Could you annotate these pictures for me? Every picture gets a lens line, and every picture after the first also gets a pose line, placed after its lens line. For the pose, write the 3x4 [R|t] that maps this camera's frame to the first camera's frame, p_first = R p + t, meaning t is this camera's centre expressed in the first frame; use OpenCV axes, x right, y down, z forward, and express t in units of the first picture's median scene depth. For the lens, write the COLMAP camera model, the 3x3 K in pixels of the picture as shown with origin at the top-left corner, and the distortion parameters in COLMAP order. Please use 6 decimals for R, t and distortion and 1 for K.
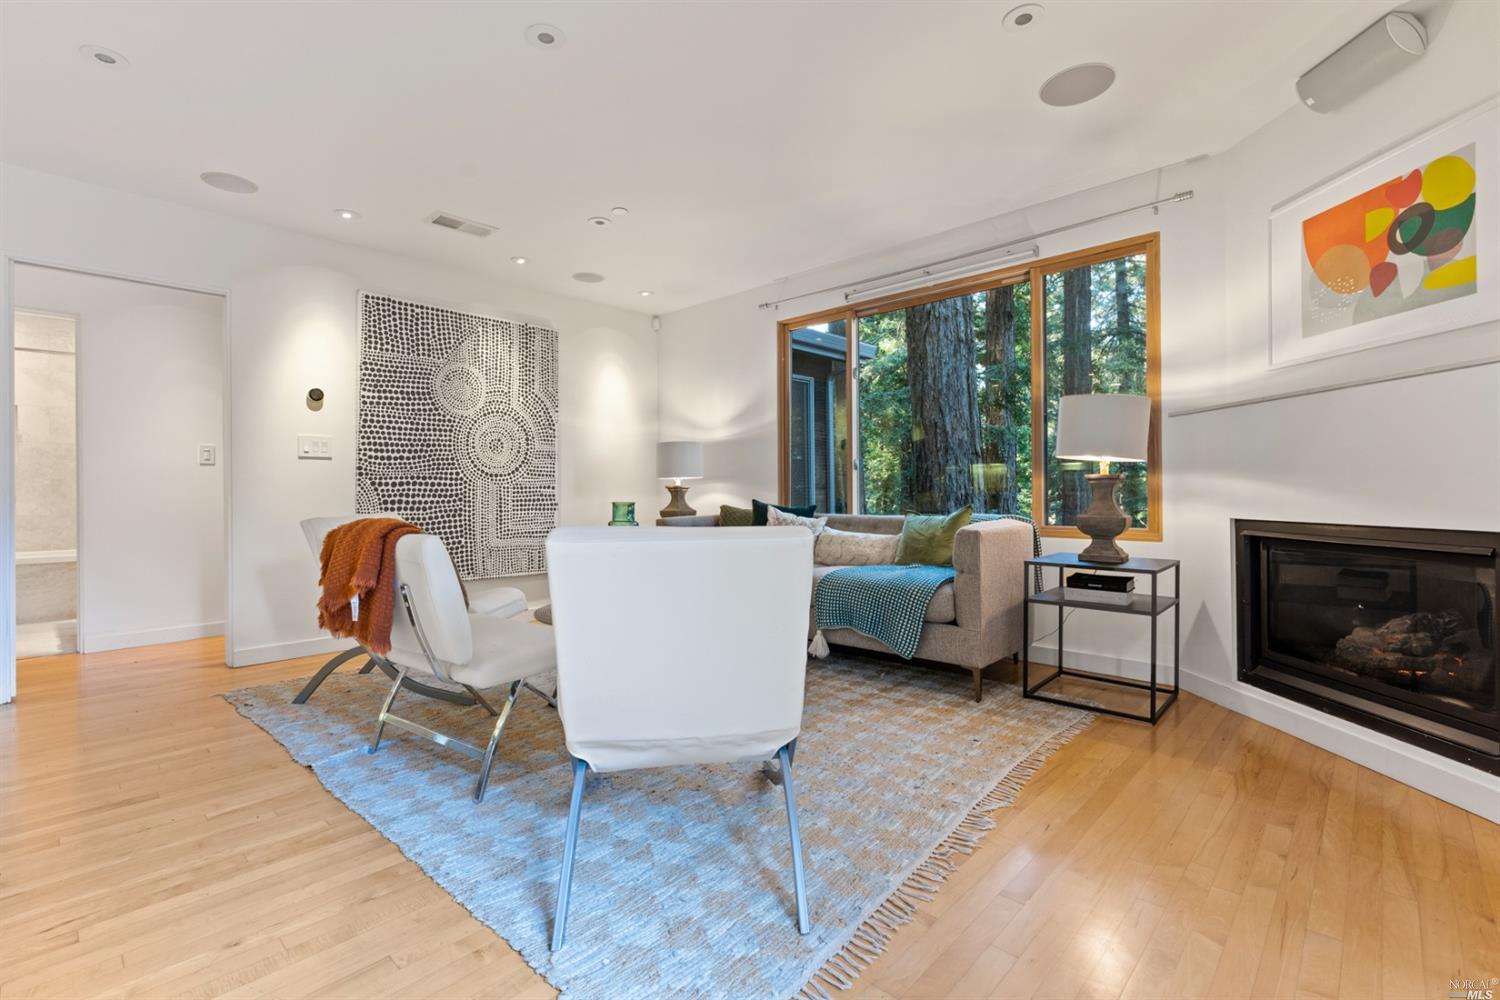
lens RADIAL K [[688.3, 0, 744.2], [0, 688.3, 490.7], [0, 0, 1]] dist [-0.004164, -0.000017]
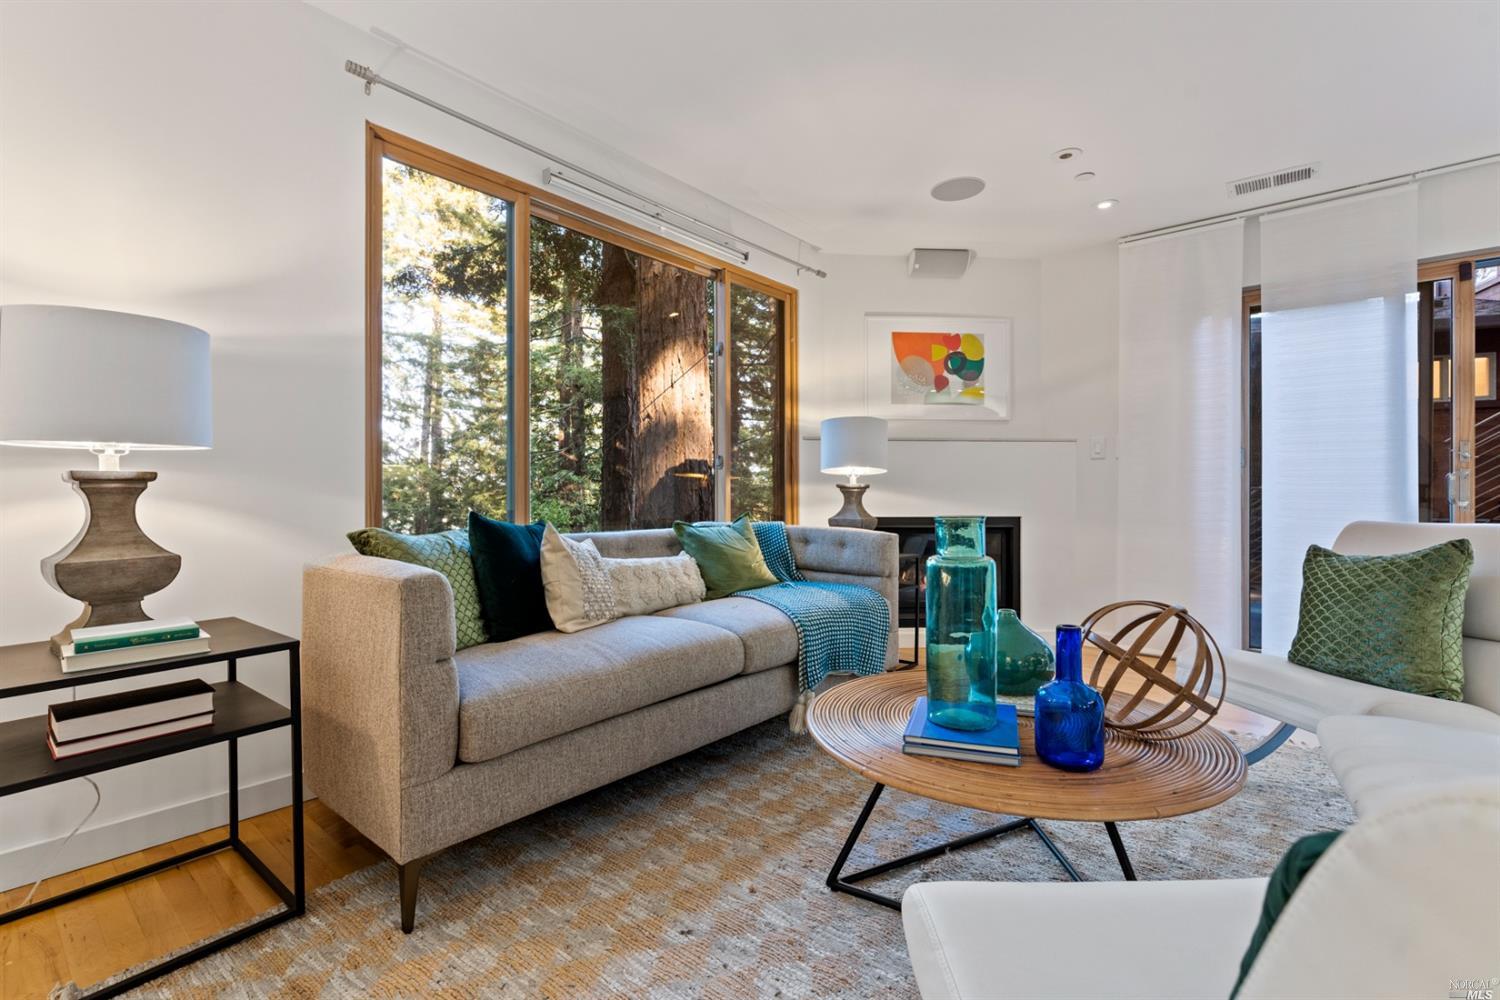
lens RADIAL K [[688.3, 0, 734.9], [0, 688.3, 497.6], [0, 0, 1]] dist [-0.004164, -0.000017]
pose [[-0.053211, 0.004909, 0.998571, -0.790270], [-0.004132, 0.999978, -0.005136, 0.007949], [-0.998575, -0.004399, -0.053189, 1.469346]]
